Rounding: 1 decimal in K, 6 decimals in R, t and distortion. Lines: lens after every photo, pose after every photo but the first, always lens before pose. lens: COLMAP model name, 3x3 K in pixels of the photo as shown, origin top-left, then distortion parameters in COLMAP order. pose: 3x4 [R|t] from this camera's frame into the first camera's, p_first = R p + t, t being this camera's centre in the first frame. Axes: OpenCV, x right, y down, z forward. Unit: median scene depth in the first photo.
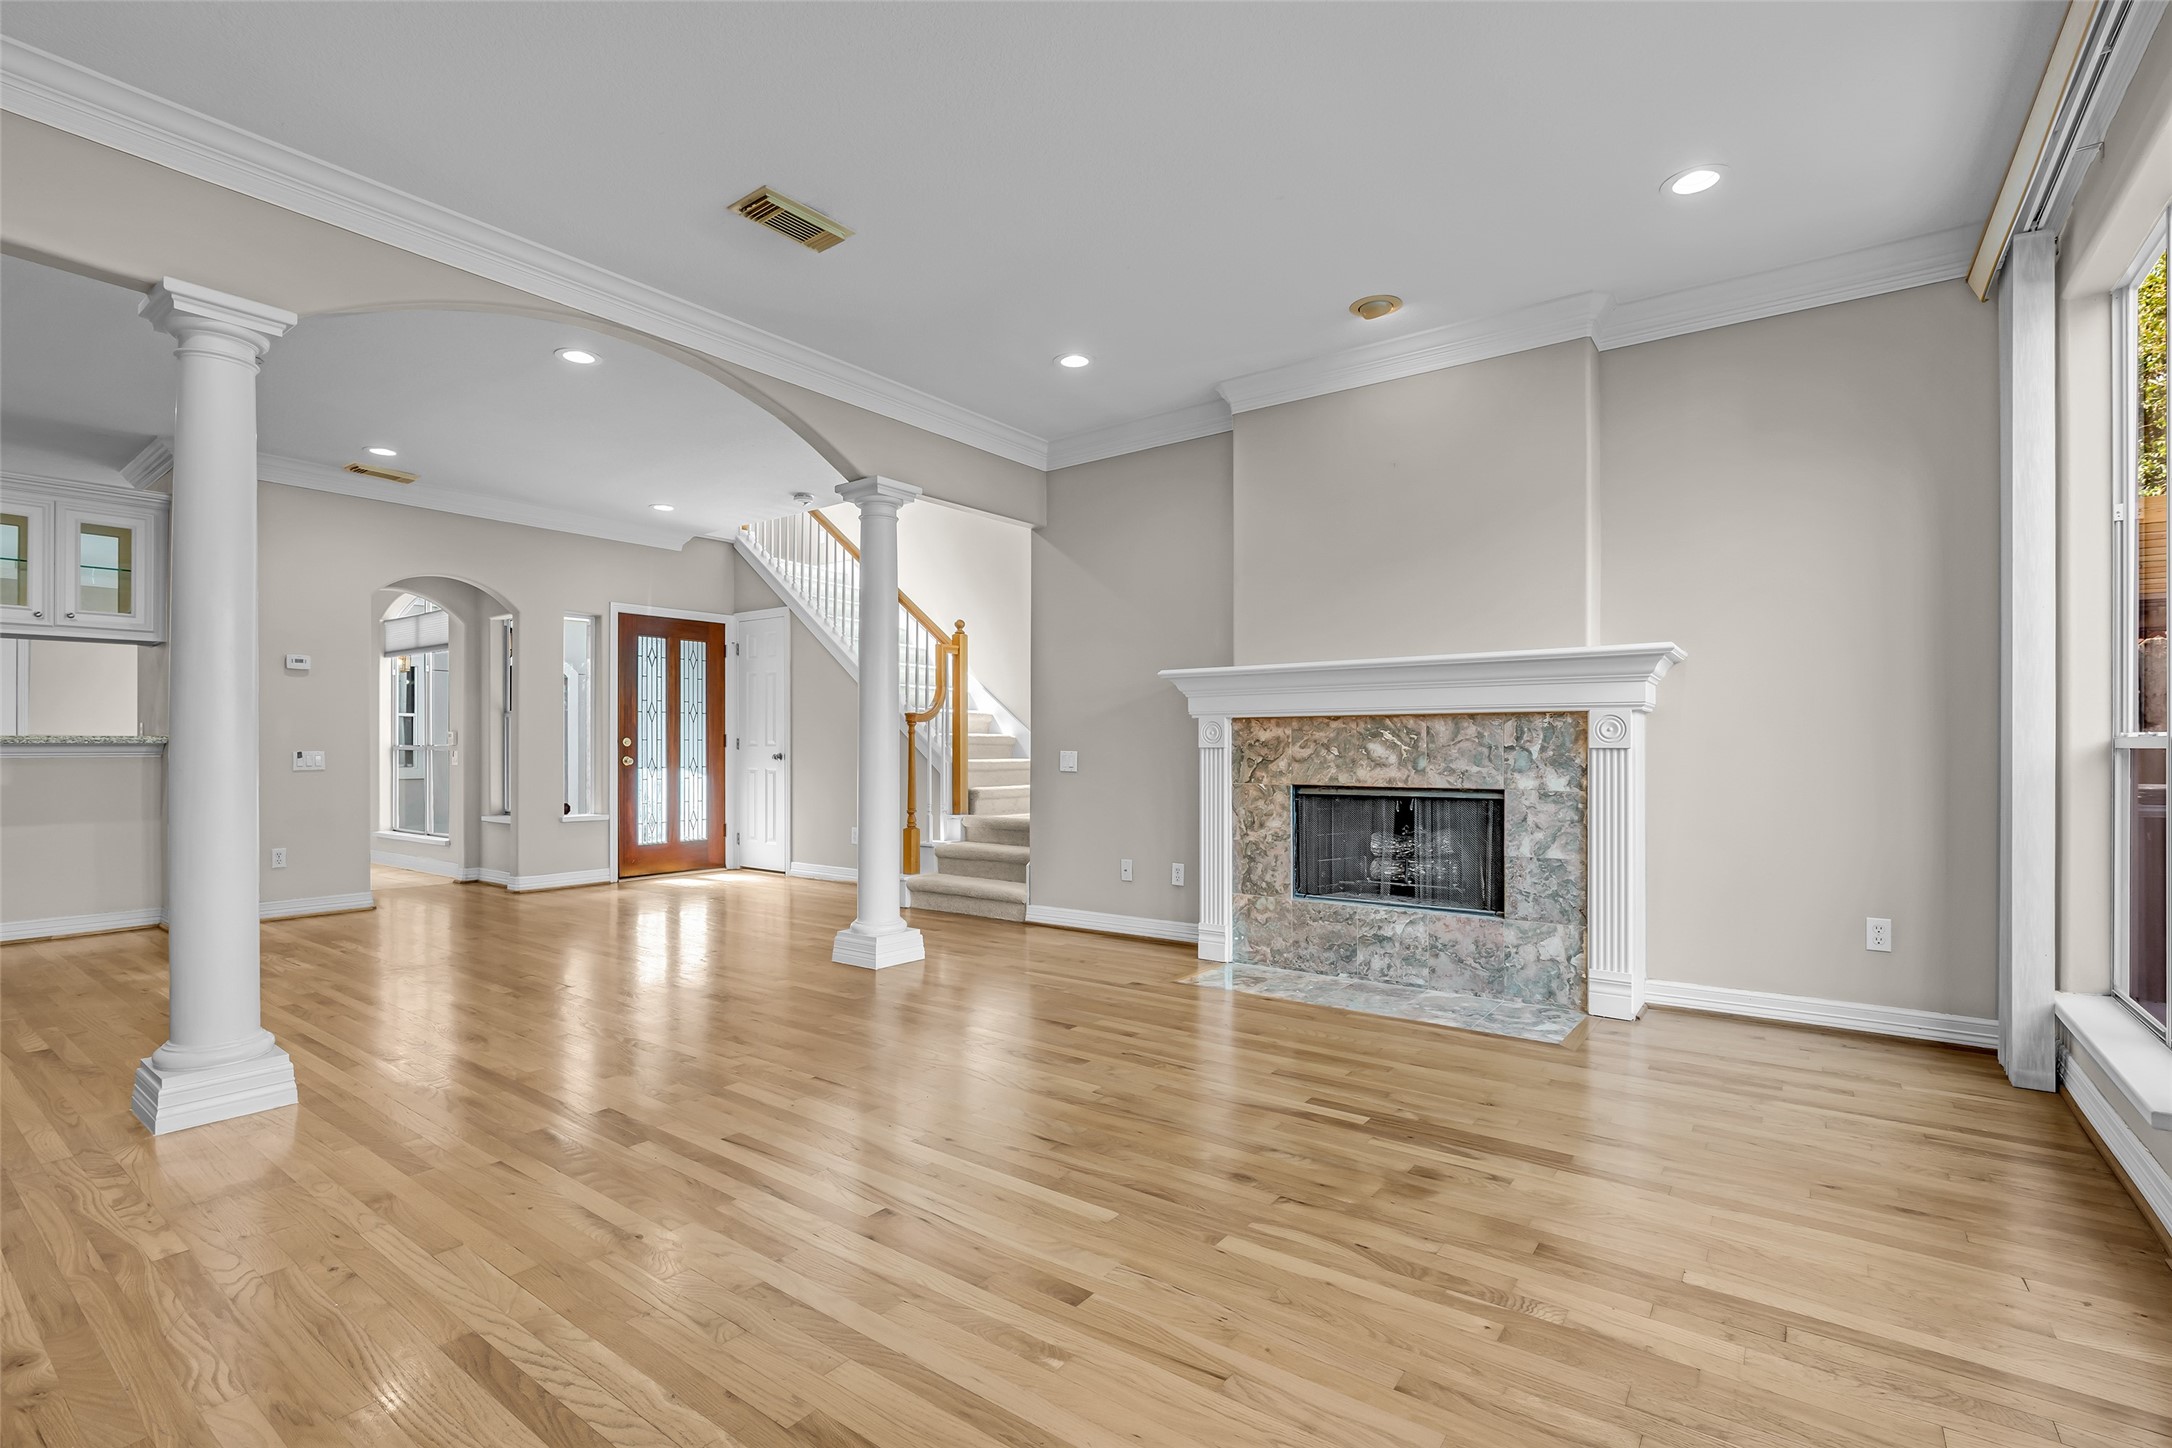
lens RADIAL K [[995.4, 0, 1075.4], [0, 995.4, 736.3], [0, 0, 1]] dist [-0.015876, 0.003894]
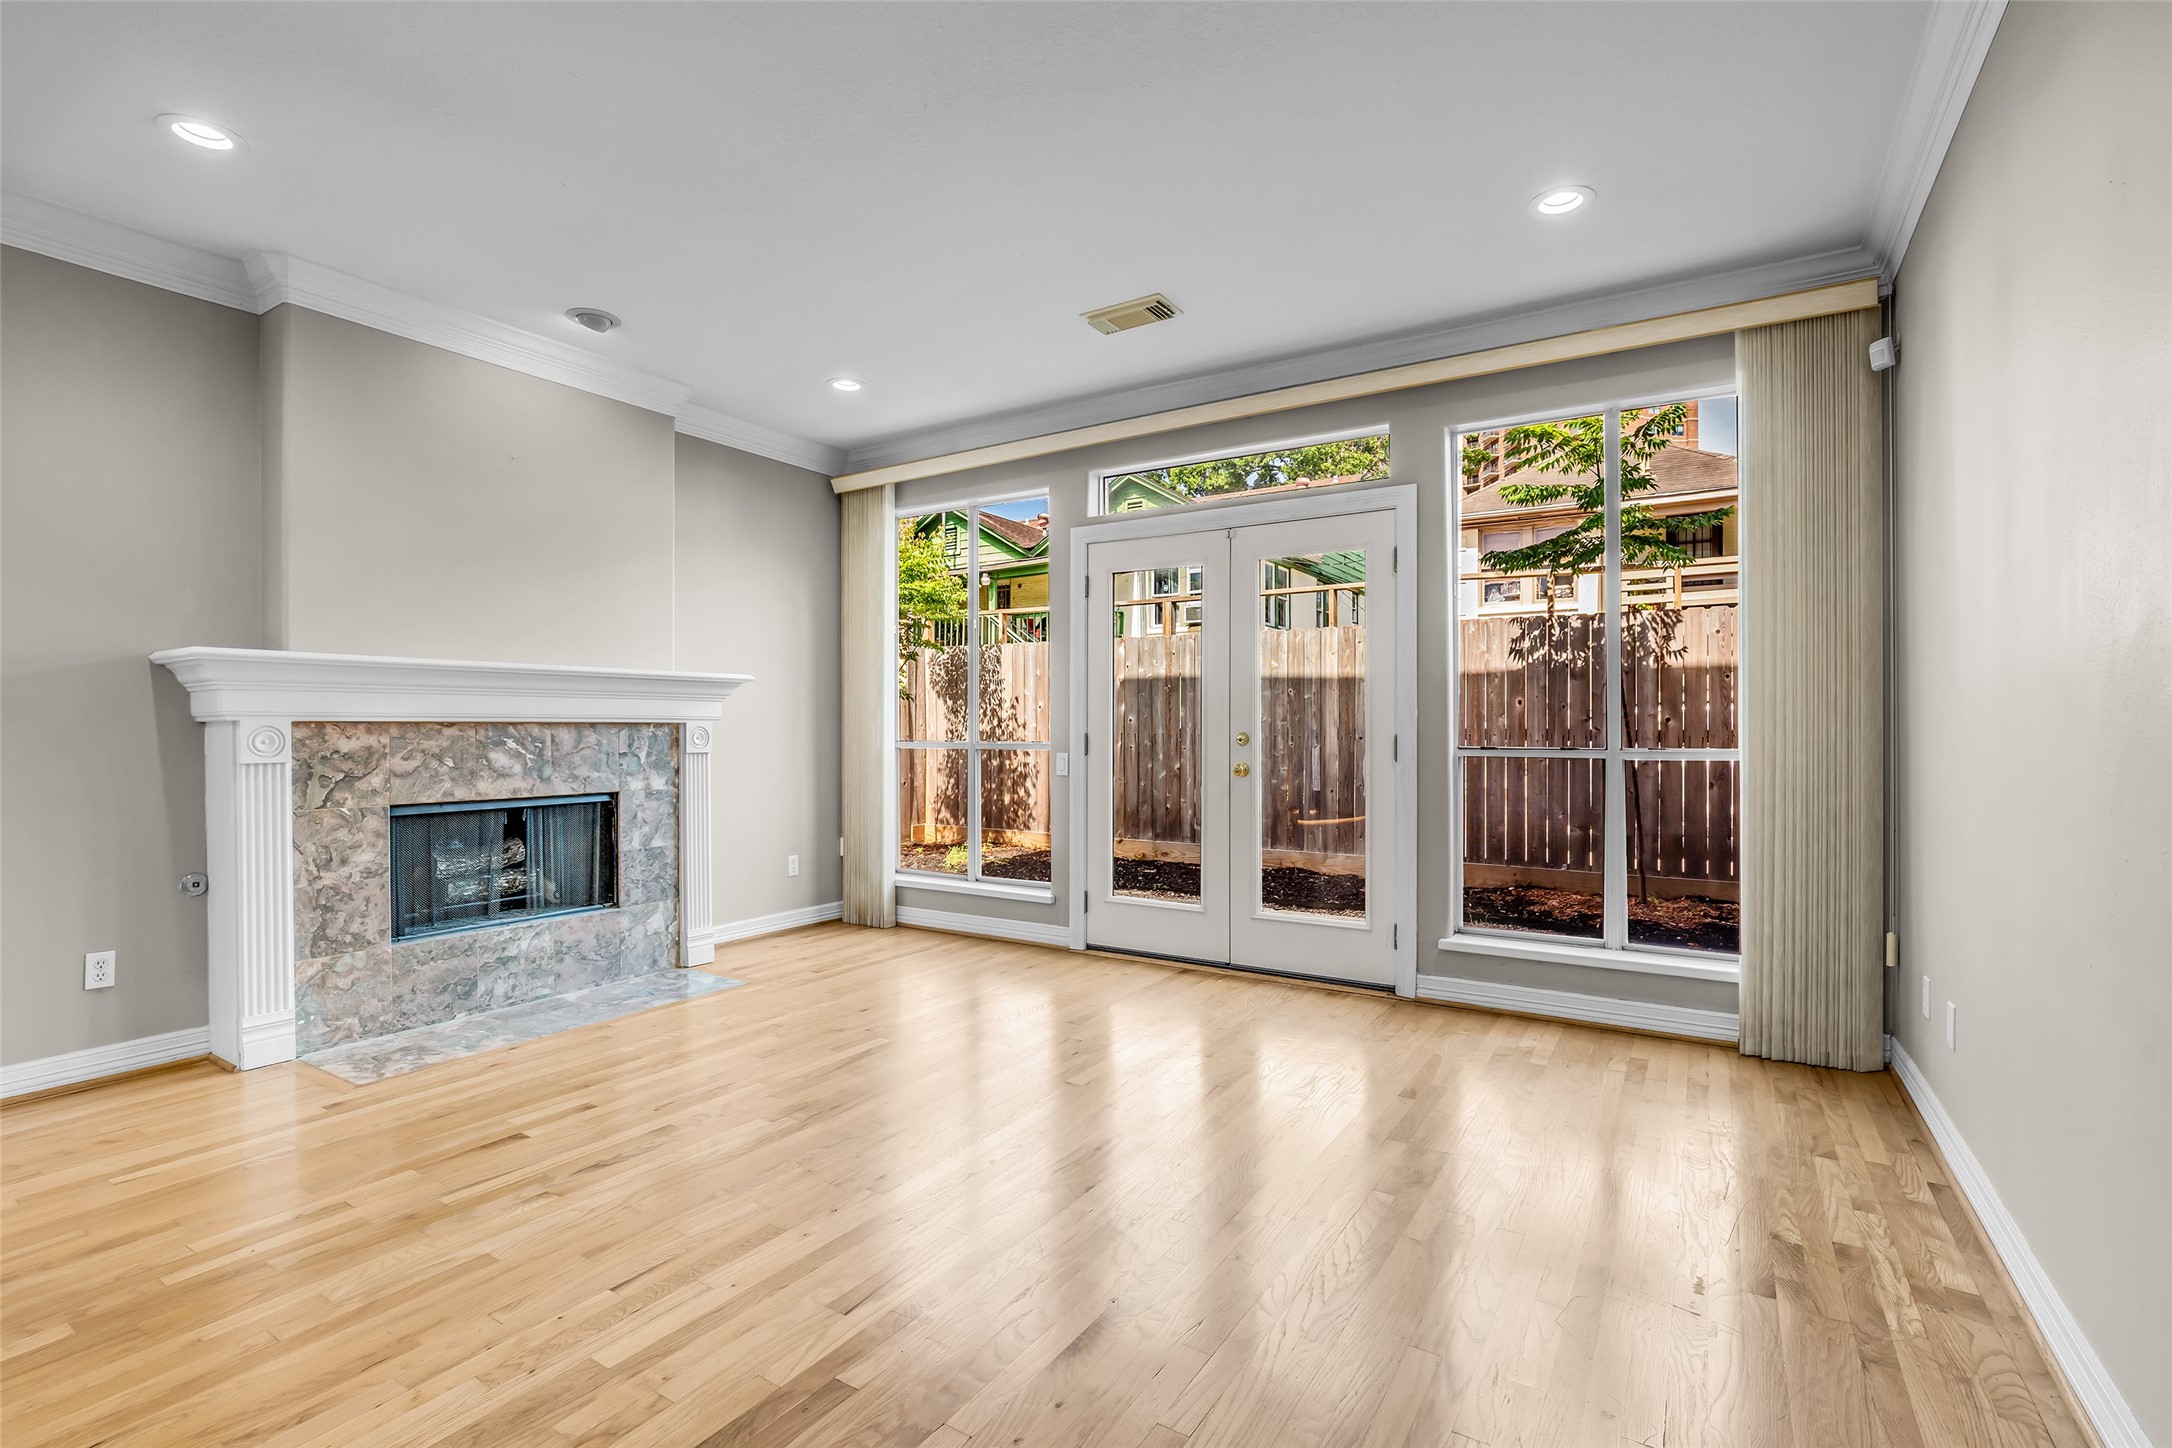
lens RADIAL K [[995.4, 0, 1064.7], [0, 995.4, 721.7], [0, 0, 1]] dist [-0.015876, 0.003894]
pose [[-0.062320, 0.008228, 0.998022, -0.618962], [-0.003683, 0.999957, -0.008474, -0.014961], [-0.998049, -0.004204, -0.062287, 0.498327]]
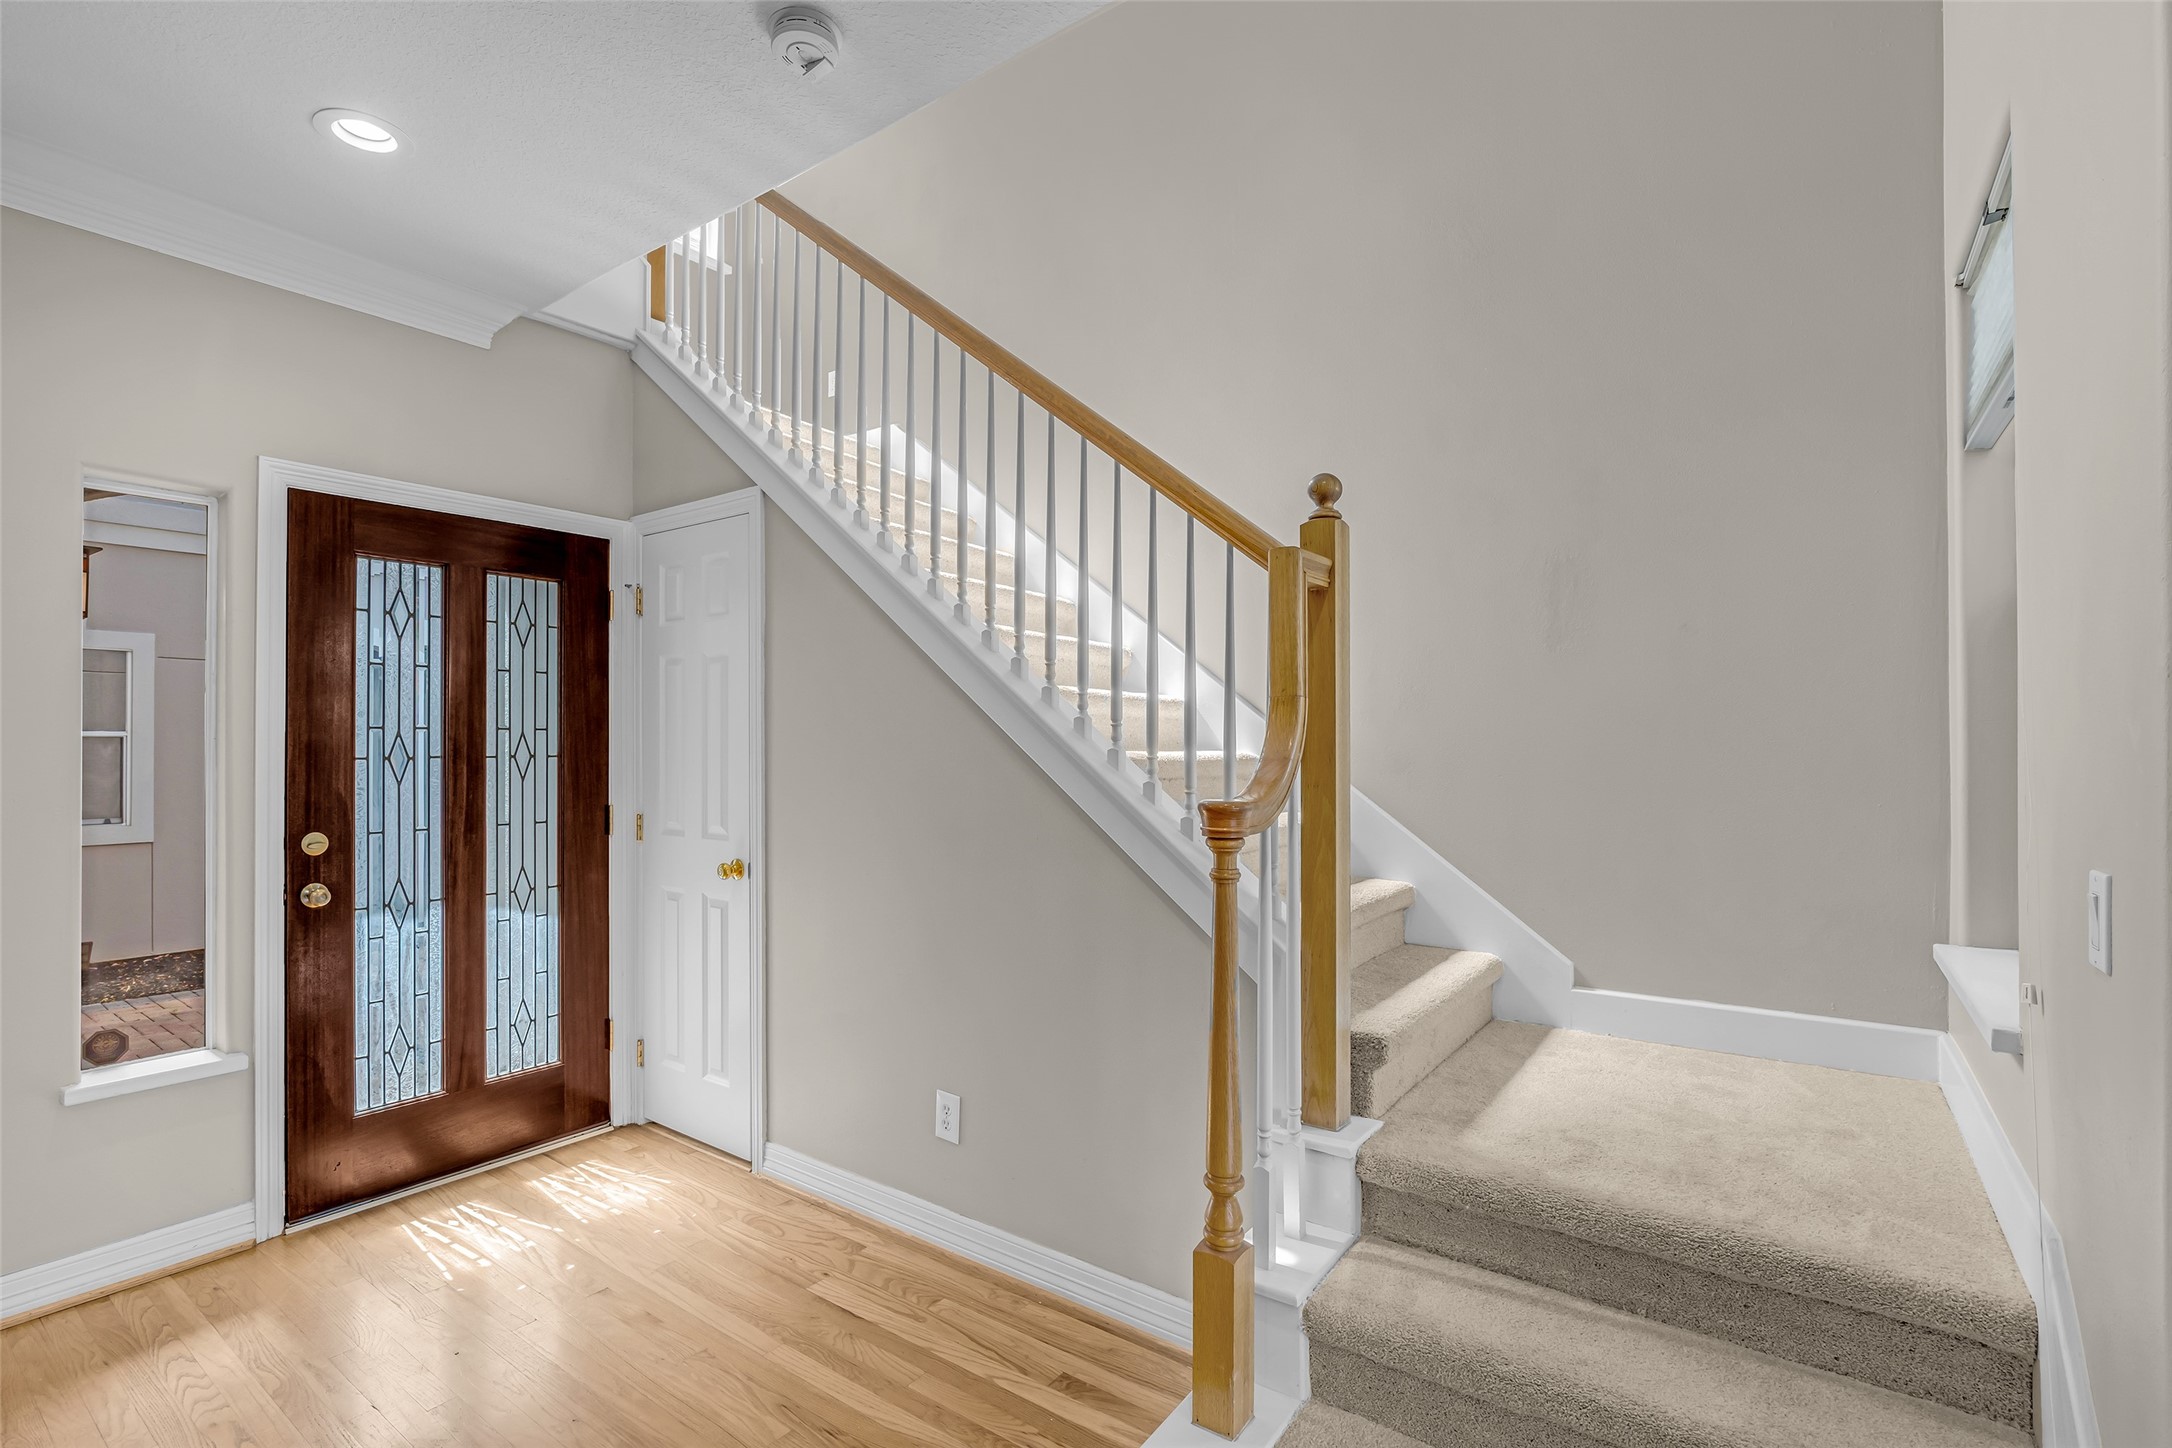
lens RADIAL K [[995.4, 0, 1079.5], [0, 995.4, 715.9], [0, 0, 1]] dist [-0.015876, 0.003894]
pose [[0.999863, -0.002054, 0.016427, -0.295879], [0.002259, 0.999920, -0.012469, -0.061217], [-0.016400, 0.012505, 0.999787, 1.061222]]
